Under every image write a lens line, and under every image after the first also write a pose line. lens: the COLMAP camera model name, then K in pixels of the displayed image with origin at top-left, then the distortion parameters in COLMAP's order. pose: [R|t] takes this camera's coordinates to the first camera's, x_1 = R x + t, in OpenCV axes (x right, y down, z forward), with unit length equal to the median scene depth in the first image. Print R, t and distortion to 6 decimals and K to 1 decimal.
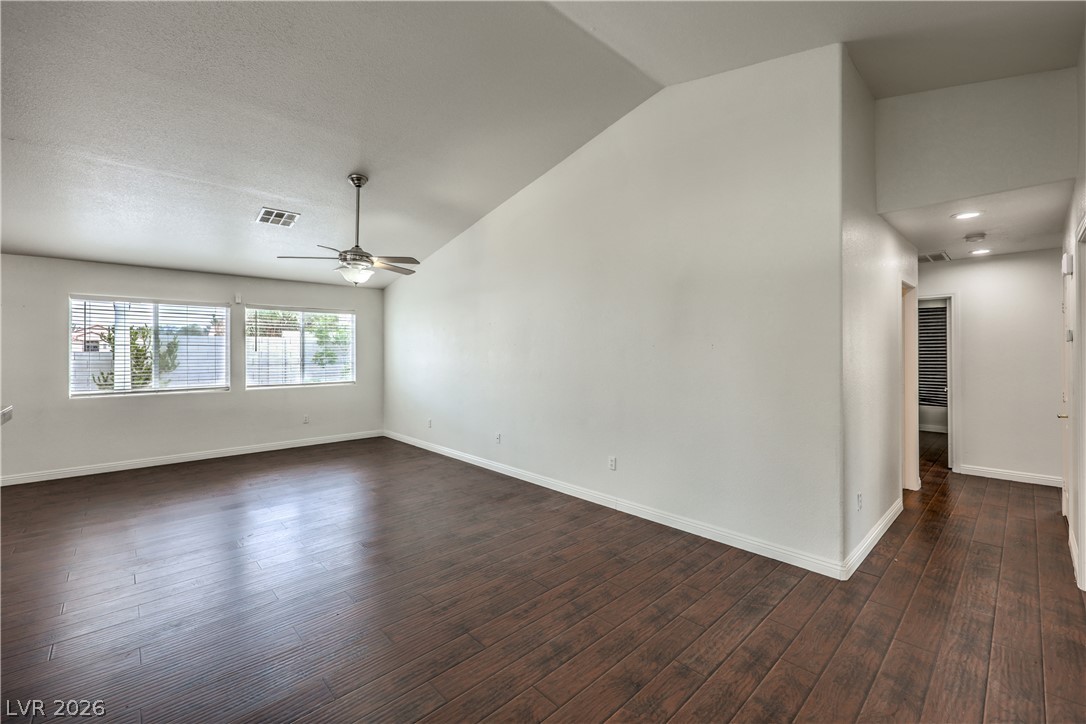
lens RADIAL K [[447.2, 0, 546.6], [0, 447.2, 350.9], [0, 0, 1]] dist [0.002793, -0.000091]
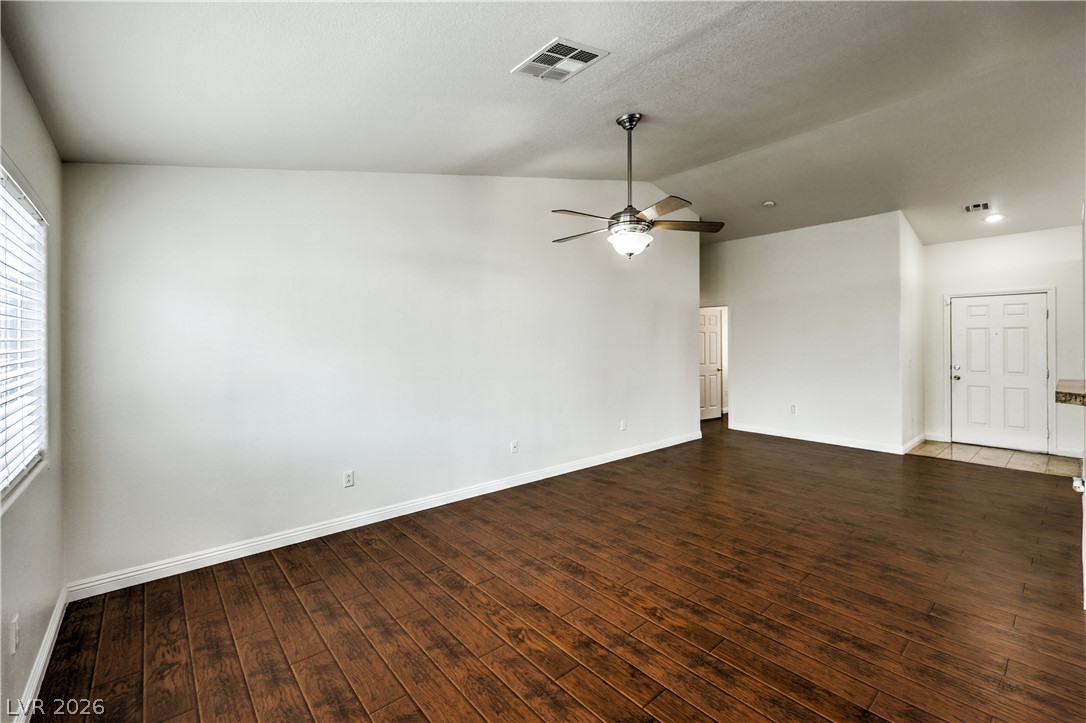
lens RADIAL K [[454.6, 0, 547.1], [0, 454.6, 351.5], [0, 0, 1]] dist [0.011947, -0.000026]
pose [[0.041319, -0.007754, 0.999116, -1.145151], [-0.001076, 0.999969, 0.007805, 0.009024], [-0.999145, -0.001397, 0.041310, 1.067161]]
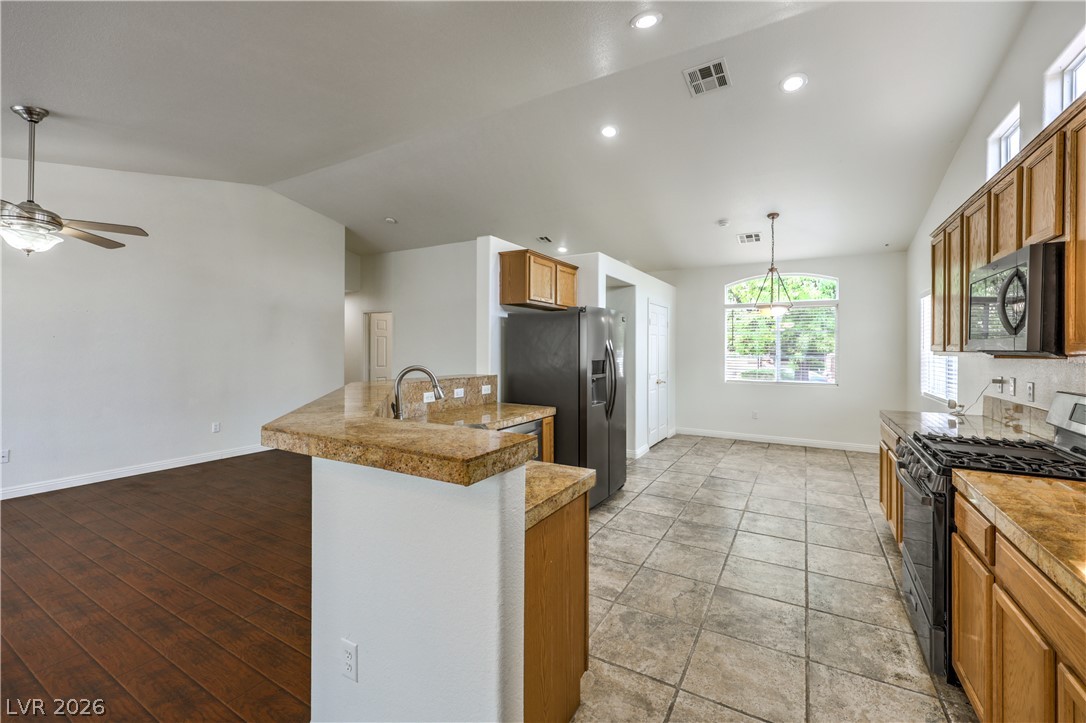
lens RADIAL K [[444.3, 0, 548.5], [0, 444.3, 346.5], [0, 0, 1]] dist [0.001999, 0.000156]
pose [[-0.279604, 0.008577, 0.960077, -1.322827], [-0.000610, 0.999958, -0.009110, 0.009482], [-0.960115, -0.003133, -0.279587, 0.372819]]
